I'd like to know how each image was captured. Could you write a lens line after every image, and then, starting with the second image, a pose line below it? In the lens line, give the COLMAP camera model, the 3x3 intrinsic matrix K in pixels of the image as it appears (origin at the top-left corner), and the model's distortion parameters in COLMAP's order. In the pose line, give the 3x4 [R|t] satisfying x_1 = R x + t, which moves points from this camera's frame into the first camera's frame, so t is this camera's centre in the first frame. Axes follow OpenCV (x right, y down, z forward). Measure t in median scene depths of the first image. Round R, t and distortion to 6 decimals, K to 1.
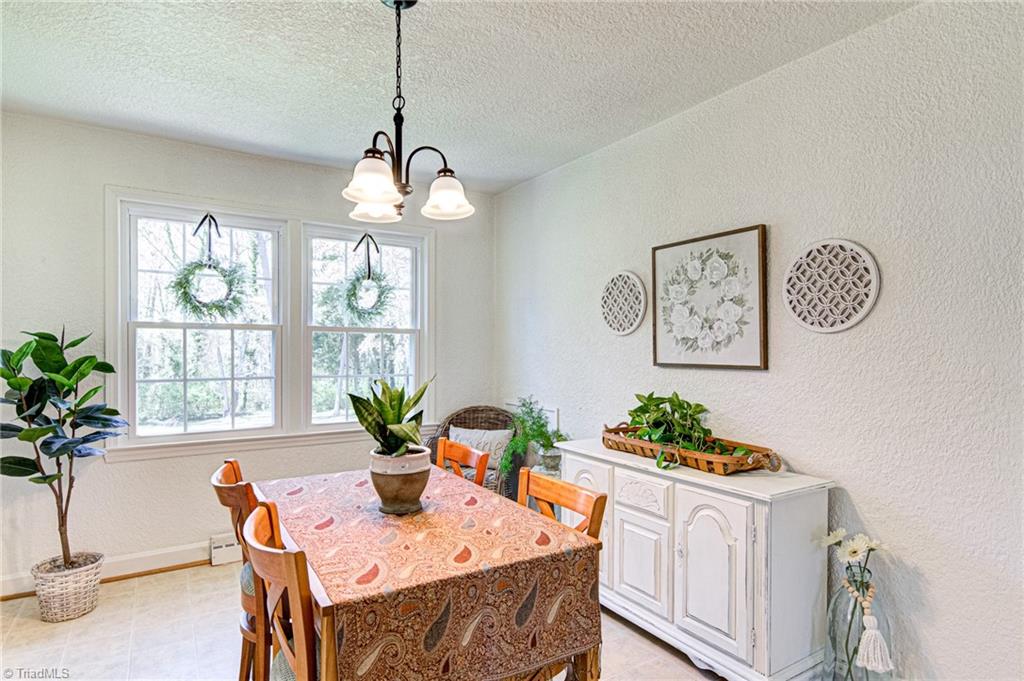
lens RADIAL K [[549.7, 0, 510.8], [0, 549.7, 355.1], [0, 0, 1]] dist [0.000084, -0.000931]
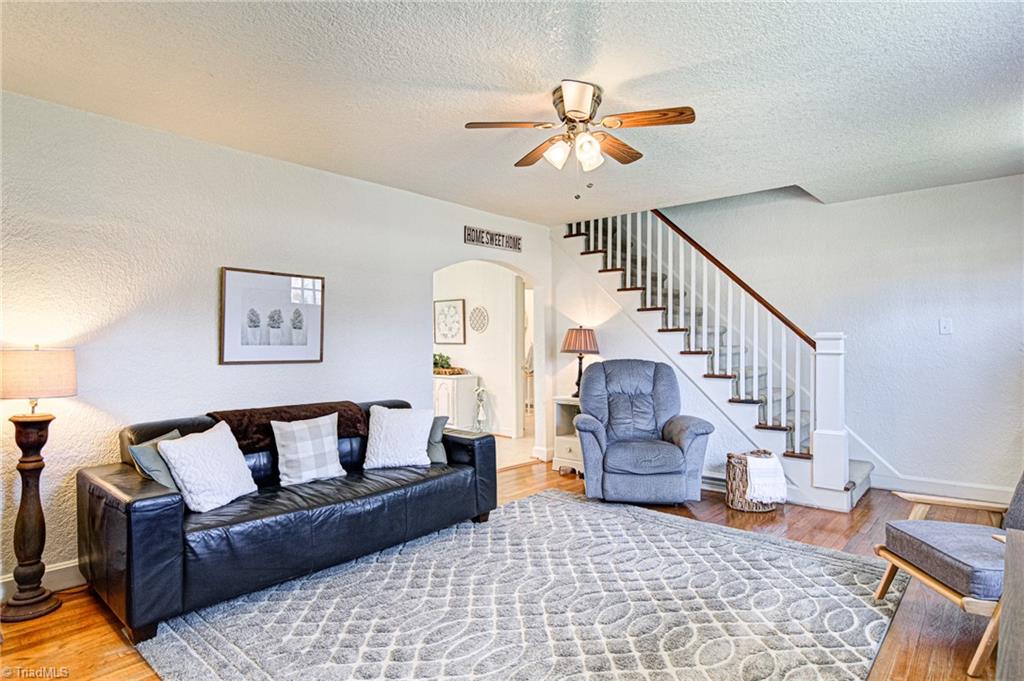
lens RADIAL K [[537.7, 0, 512.0], [0, 537.7, 340.5], [0, 0, 1]] dist [-0.002906, -0.001438]
pose [[0.963945, -0.005217, 0.266052, -0.099003], [0.006870, 0.999962, -0.005284, 0.023119], [-0.266014, 0.006921, 0.963944, -1.963116]]
